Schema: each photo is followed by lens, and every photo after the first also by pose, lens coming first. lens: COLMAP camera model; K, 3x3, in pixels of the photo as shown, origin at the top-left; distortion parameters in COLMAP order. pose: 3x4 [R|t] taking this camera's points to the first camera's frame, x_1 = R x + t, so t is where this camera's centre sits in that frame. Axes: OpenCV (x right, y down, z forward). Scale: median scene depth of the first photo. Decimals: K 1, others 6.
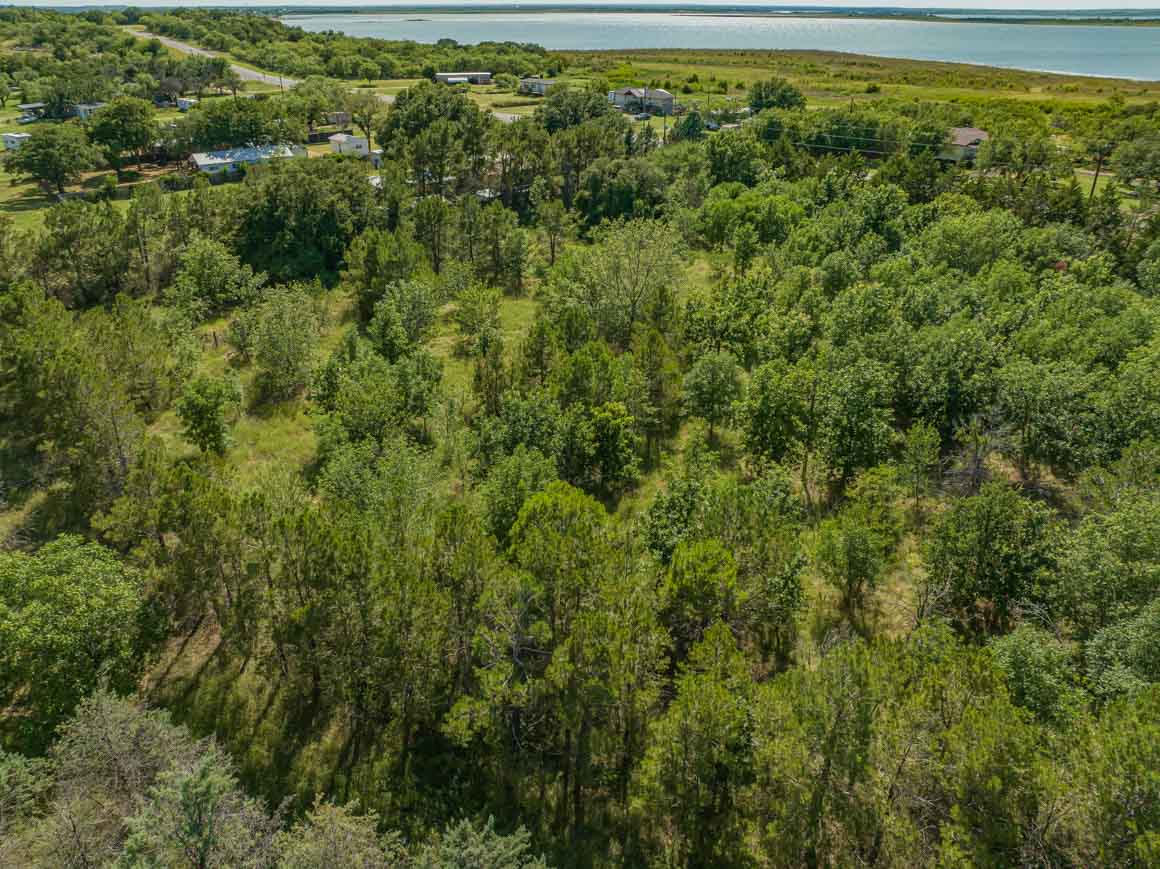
lens RADIAL K [[822.3, 0, 592.2], [0, 822.3, 431.7], [0, 0, 1]] dist [-0.058422, 0.033250]
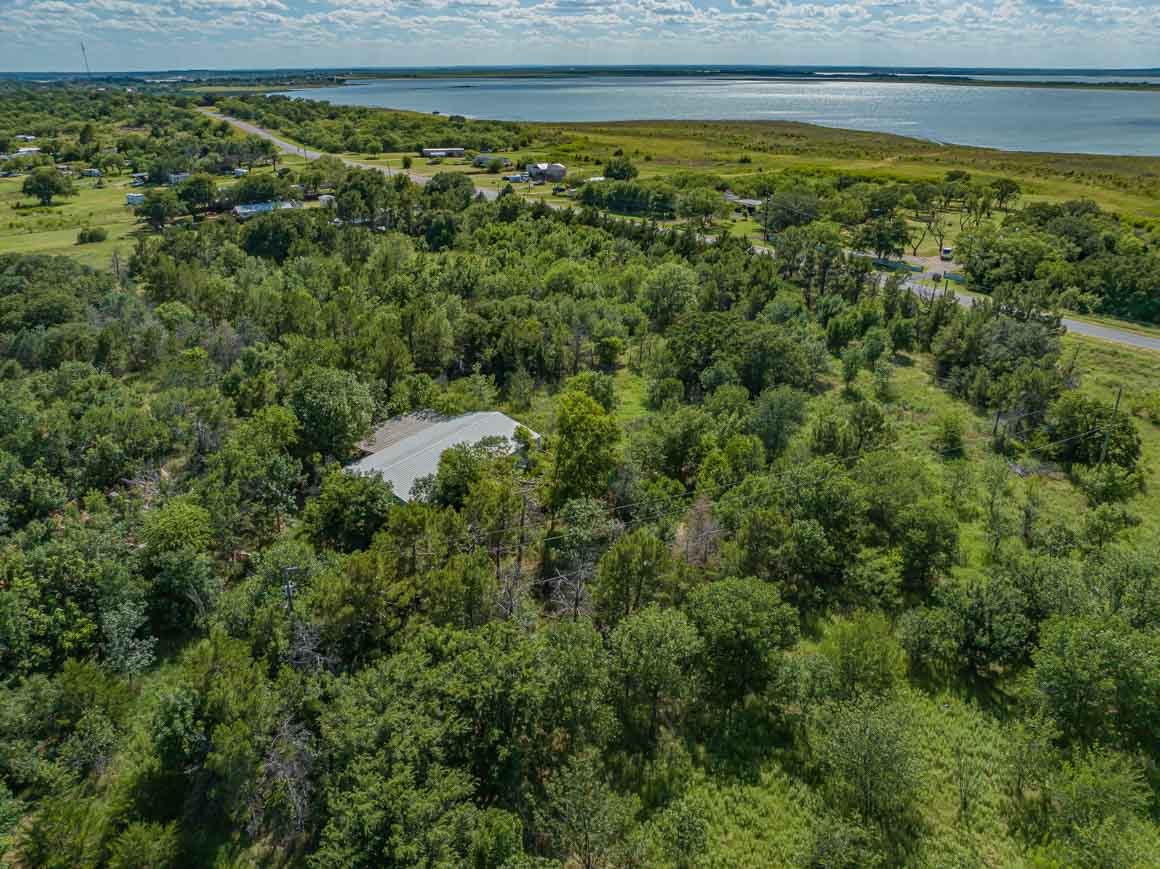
lens RADIAL K [[822.3, 0, 575.3], [0, 822.3, 433.6], [0, 0, 1]] dist [-0.058422, 0.033250]
pose [[0.996776, 0.026042, -0.075890, 0.191915], [-0.030584, 0.997770, -0.059321, 0.113807], [0.074176, 0.061451, 0.995350, -0.330580]]
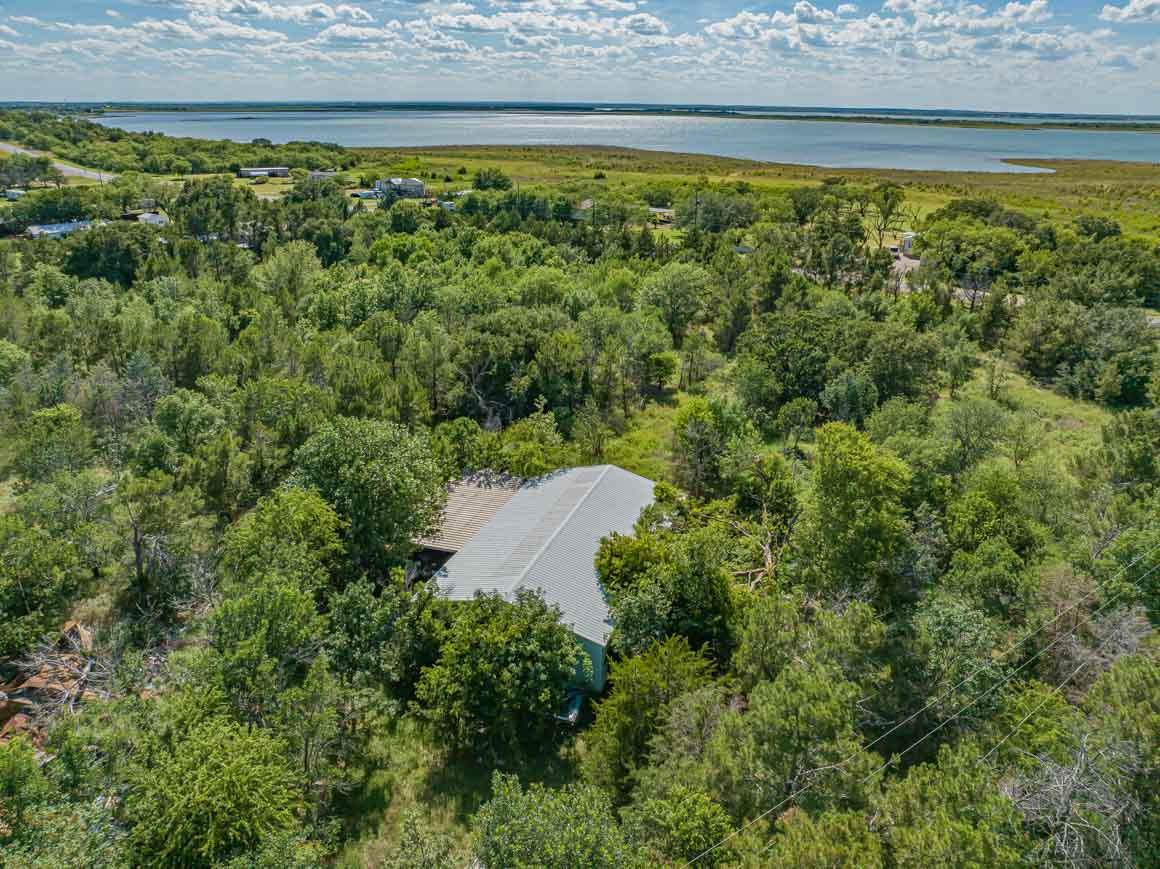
lens RADIAL K [[822.3, 0, 580.0], [0, 822.3, 438.4], [0, 0, 1]] dist [-0.058422, 0.033250]
pose [[0.985377, -0.058658, 0.159976, 0.091033], [0.073303, 0.993487, -0.087236, 0.097600], [-0.153817, 0.097687, 0.983259, -0.218806]]
